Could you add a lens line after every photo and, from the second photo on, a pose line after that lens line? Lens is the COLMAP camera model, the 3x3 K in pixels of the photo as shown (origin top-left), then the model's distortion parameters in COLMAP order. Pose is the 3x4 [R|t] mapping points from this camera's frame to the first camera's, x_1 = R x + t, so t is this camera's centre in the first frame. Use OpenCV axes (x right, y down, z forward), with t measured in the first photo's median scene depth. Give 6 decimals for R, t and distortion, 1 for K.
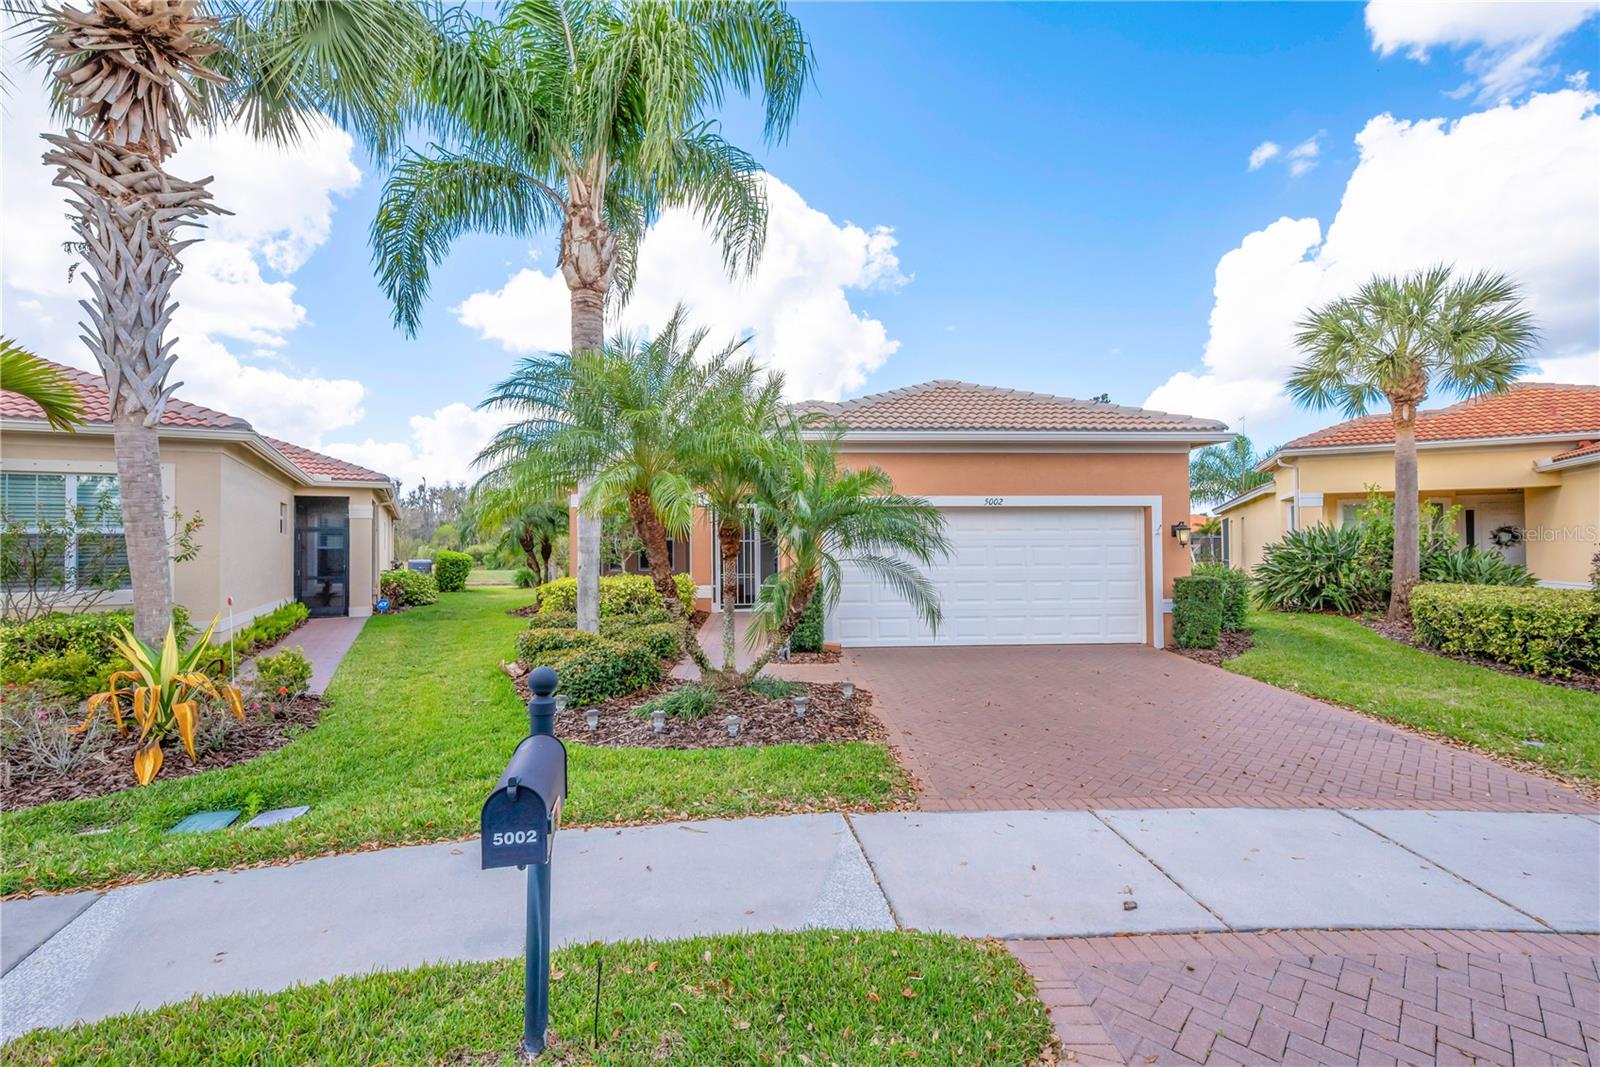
lens RADIAL K [[743.1, 0, 798.8], [0, 743.1, 538.8], [0, 0, 1]] dist [0.001239, 0.000668]
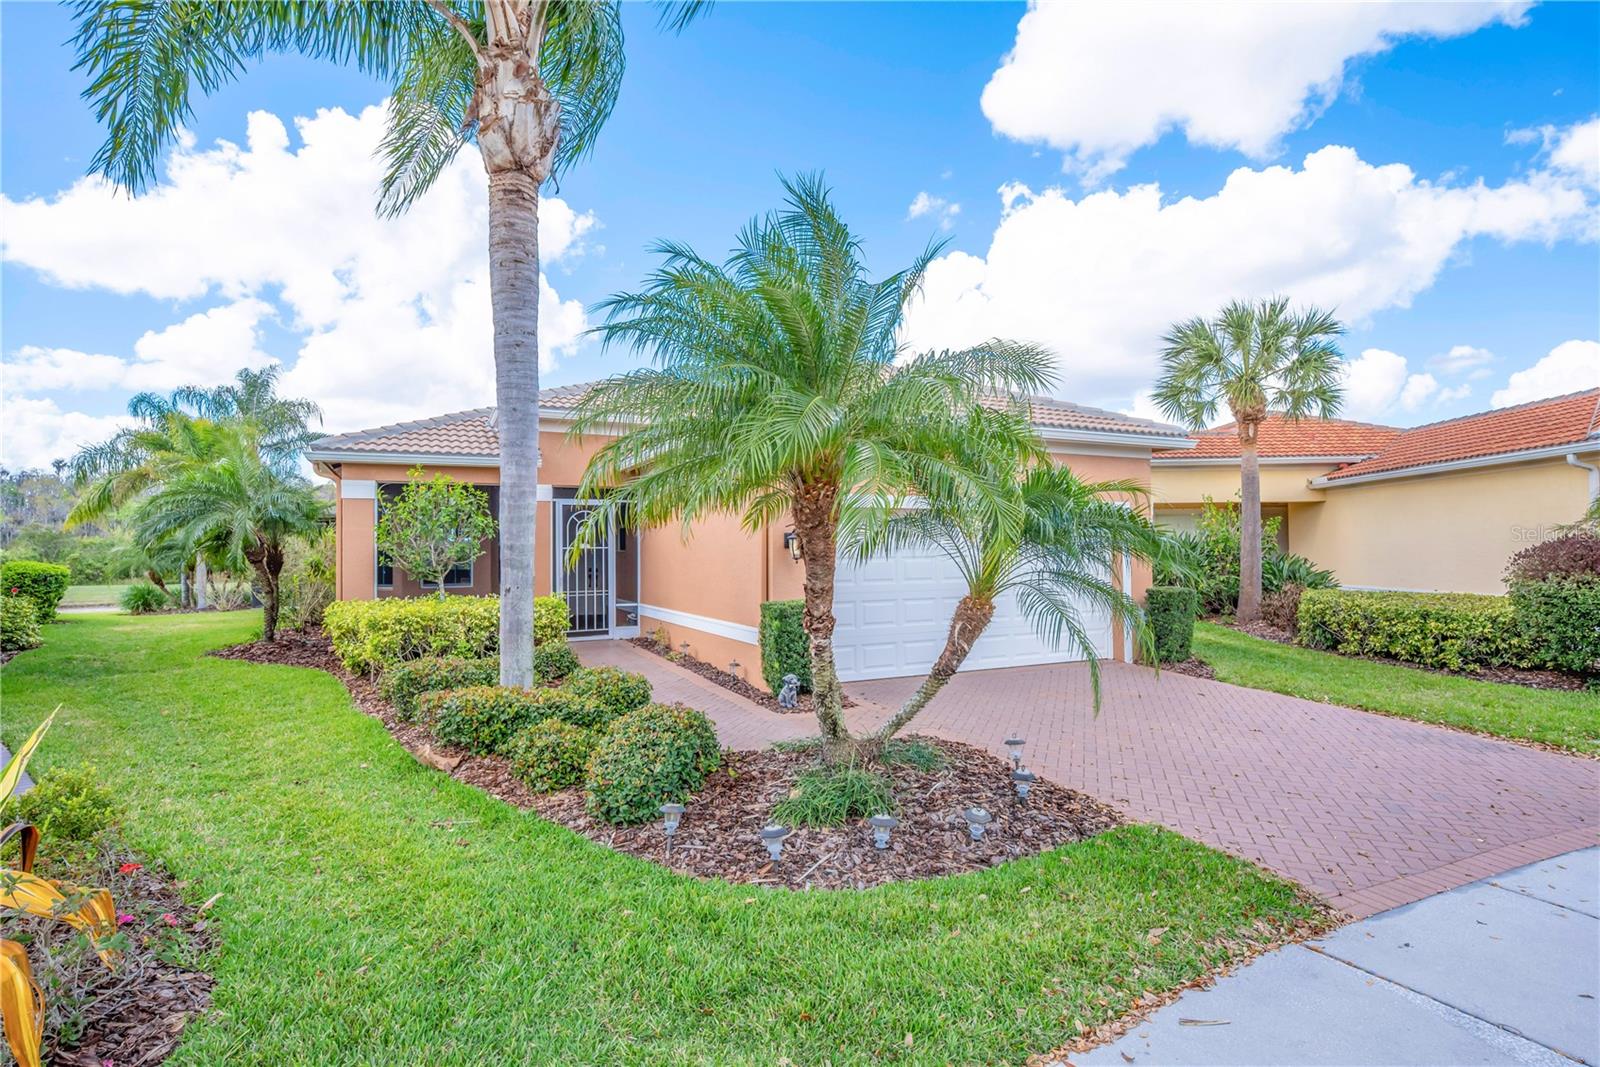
lens RADIAL K [[812.6, 0, 800.9], [0, 812.6, 530.8], [0, 0, 1]] dist [0.006047, 0.000224]
pose [[0.920806, 0.009792, 0.389897, -0.327789], [-0.004211, 0.999876, -0.015167, -0.003694], [-0.389997, 0.012324, 0.920734, 0.225678]]
